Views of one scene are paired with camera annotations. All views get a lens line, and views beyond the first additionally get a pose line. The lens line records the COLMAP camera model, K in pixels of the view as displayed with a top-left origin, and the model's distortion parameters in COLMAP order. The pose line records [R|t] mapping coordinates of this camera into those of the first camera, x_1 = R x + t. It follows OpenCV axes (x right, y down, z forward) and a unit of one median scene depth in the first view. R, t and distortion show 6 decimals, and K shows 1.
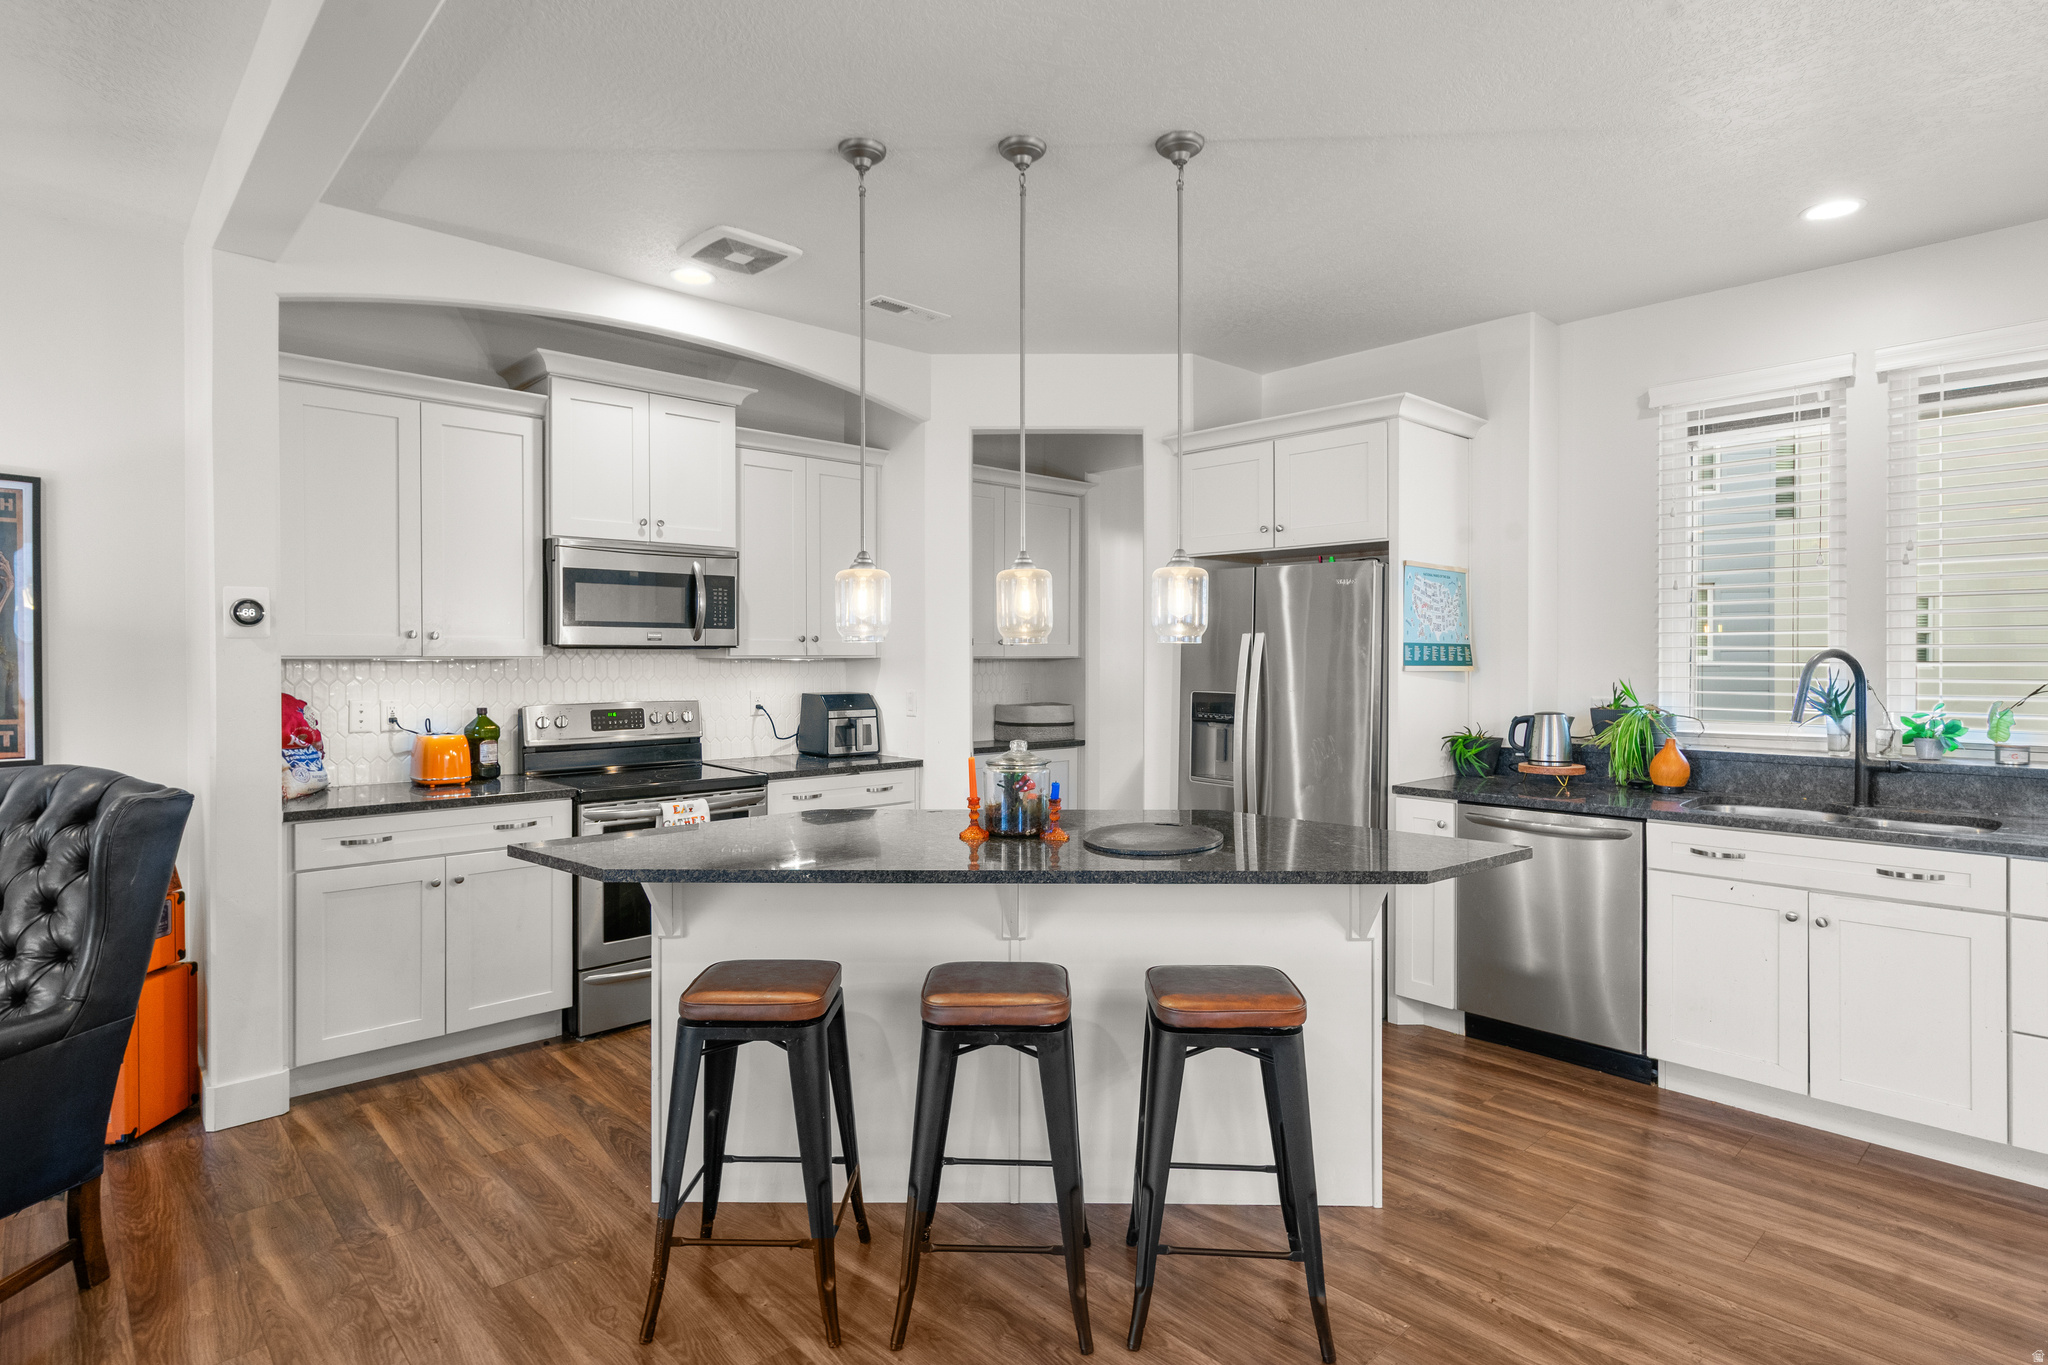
lens RADIAL K [[1052.6, 0, 1024.4], [0, 1052.6, 674.6], [0, 0, 1]] dist [0.001926, 0.000676]
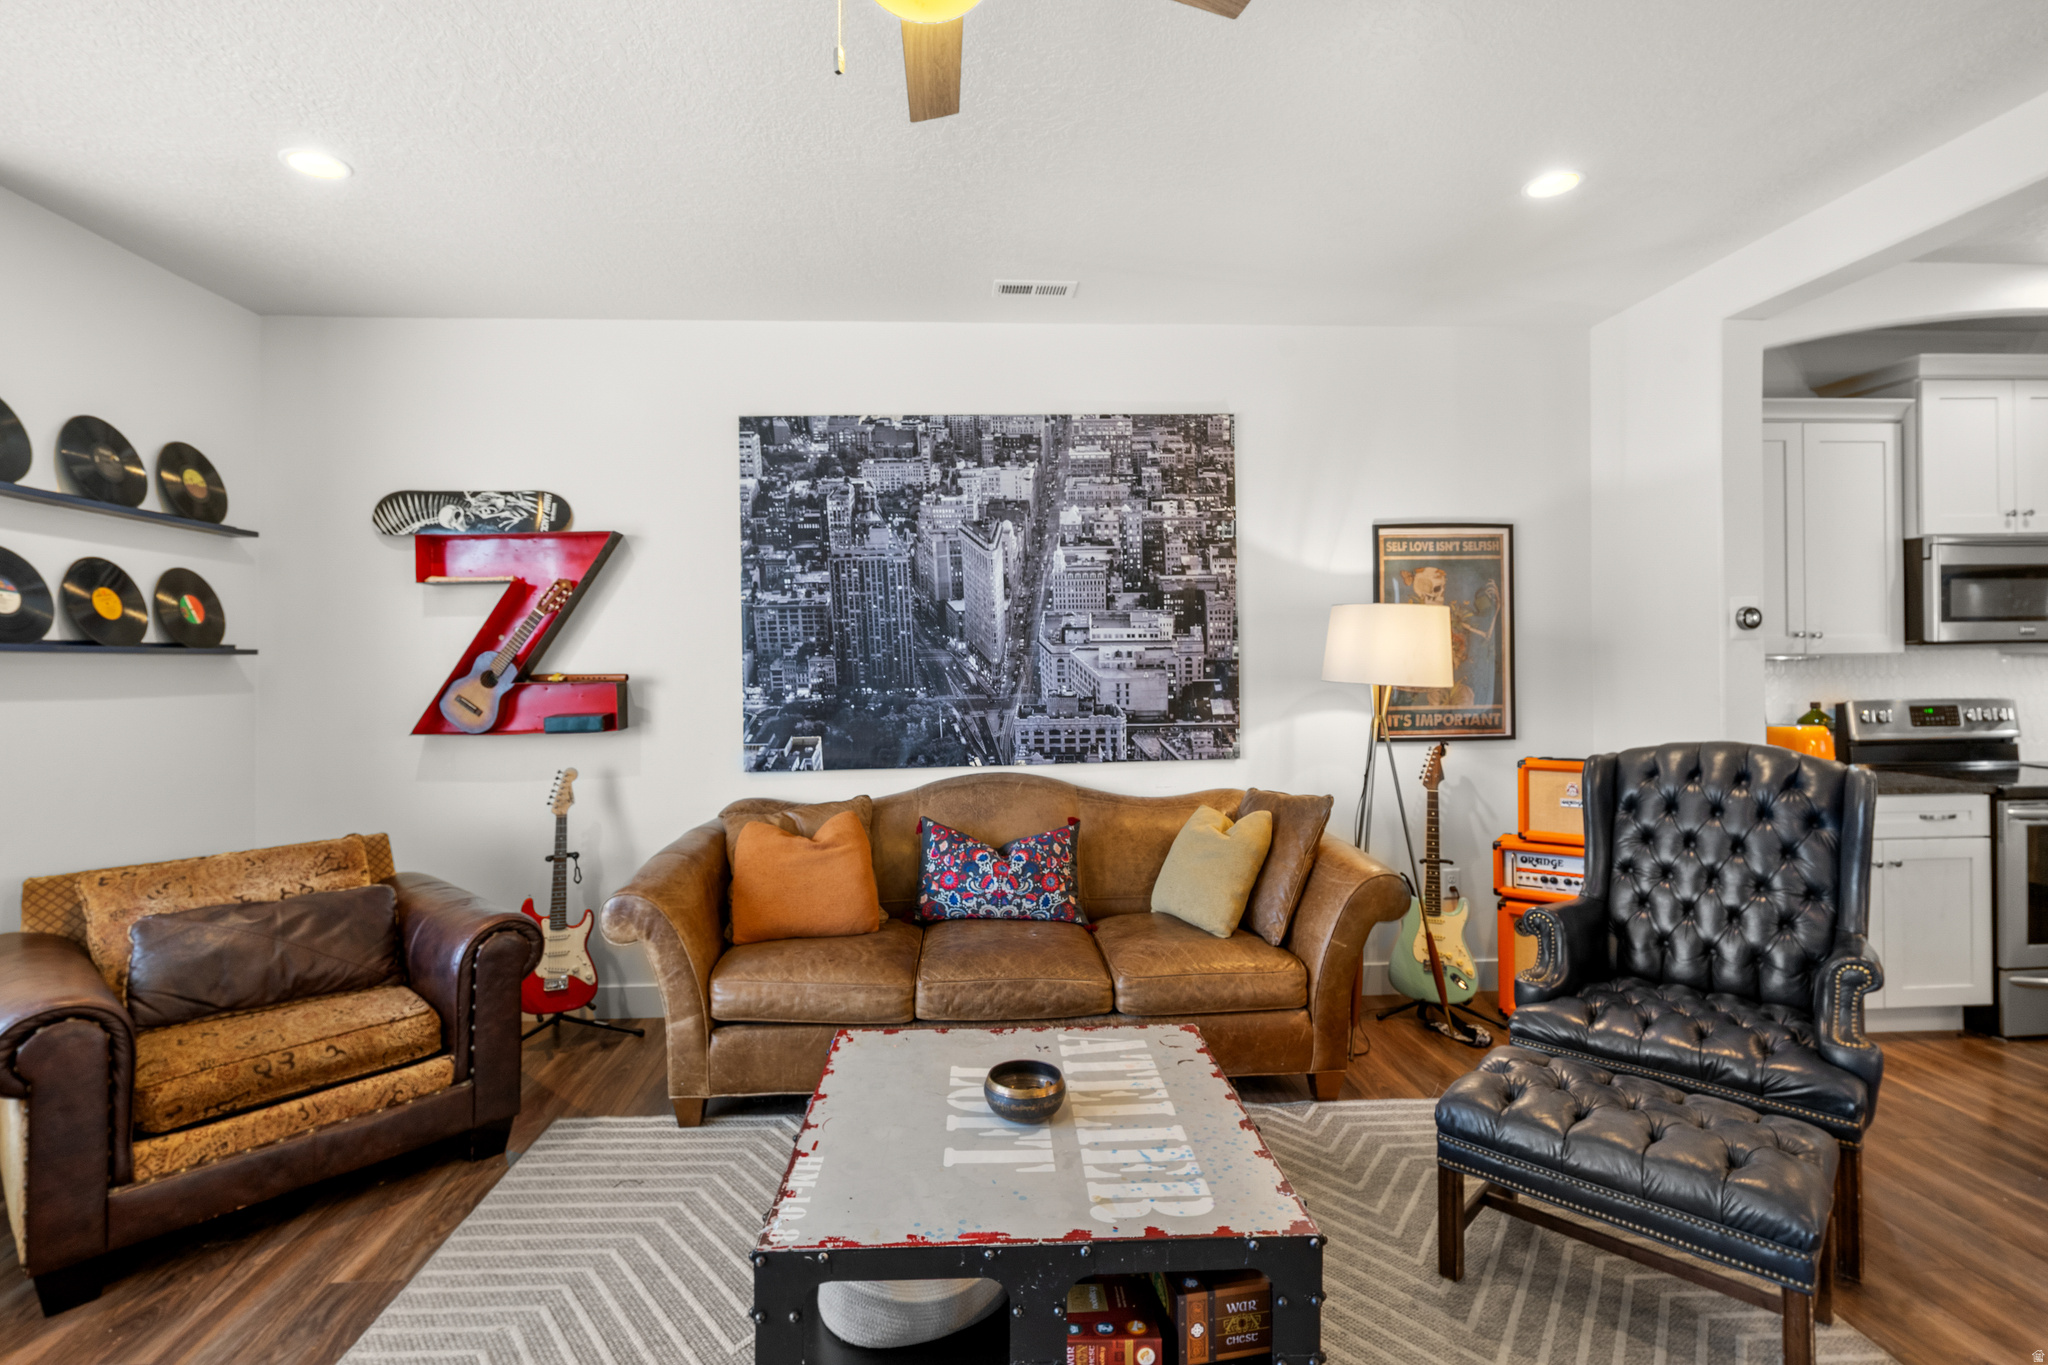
lens RADIAL K [[955.3, 0, 1012.2], [0, 955.3, 664.0], [0, 0, 1]] dist [-0.002194, -0.000471]
pose [[0.769203, -0.007218, -0.638964, -0.537821], [0.001415, 0.999953, -0.009592, 0.000785], [0.639003, 0.006474, 0.769177, -0.274156]]
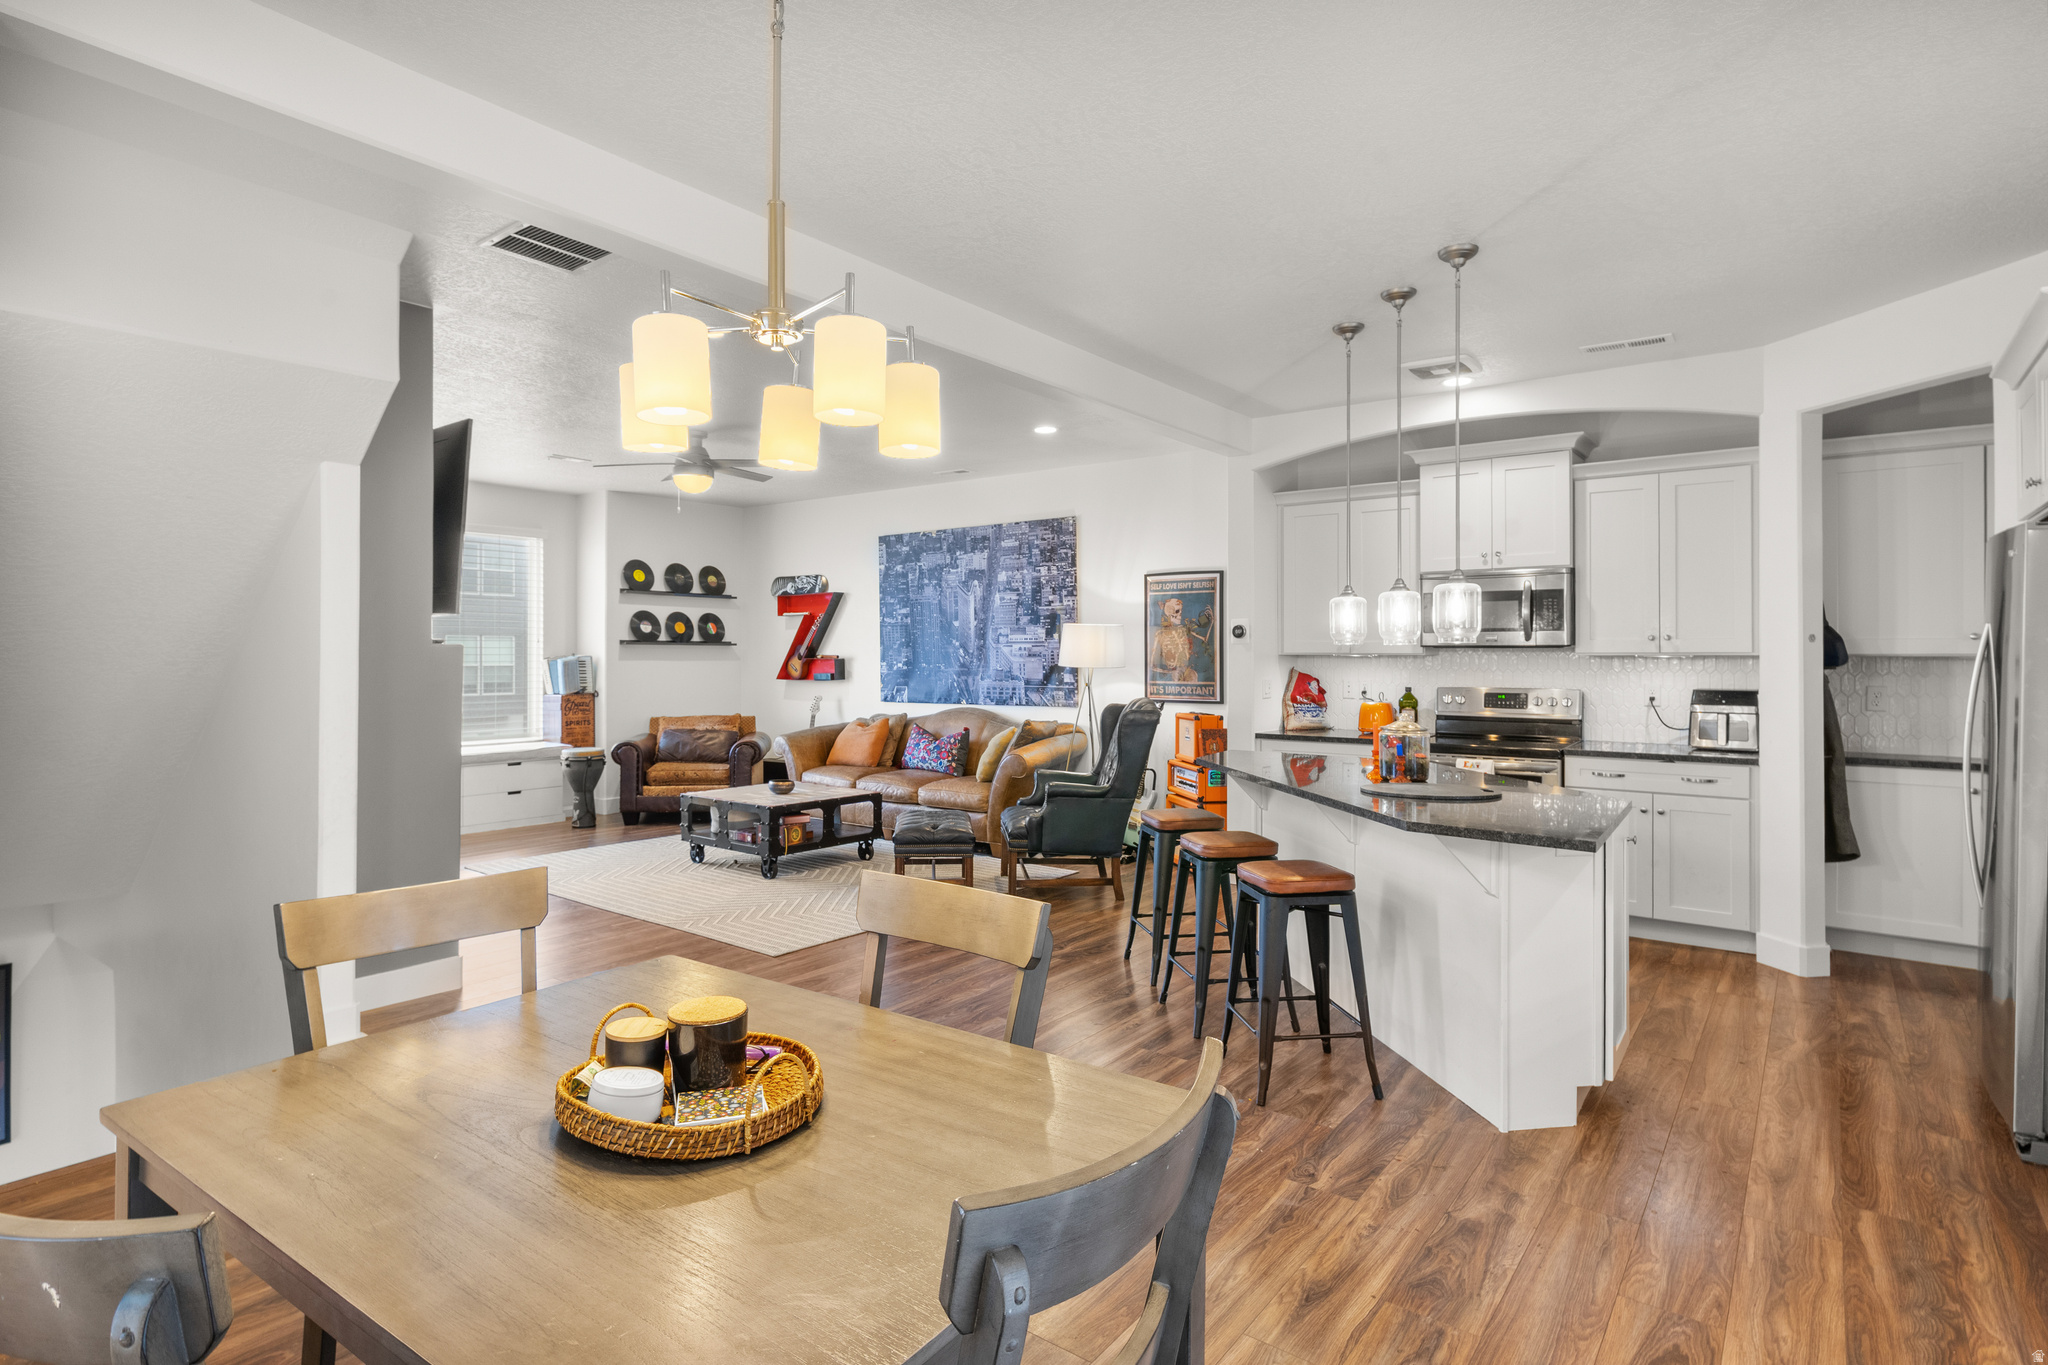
lens RADIAL K [[1052.6, 0, 1027.9], [0, 1052.6, 661.5], [0, 0, 1]] dist [0.001926, 0.000676]
pose [[0.184607, 0.008167, -0.982779, 0.913498], [-0.016729, 0.999847, 0.005166, -0.004347], [0.982670, 0.015487, 0.184715, 0.179630]]
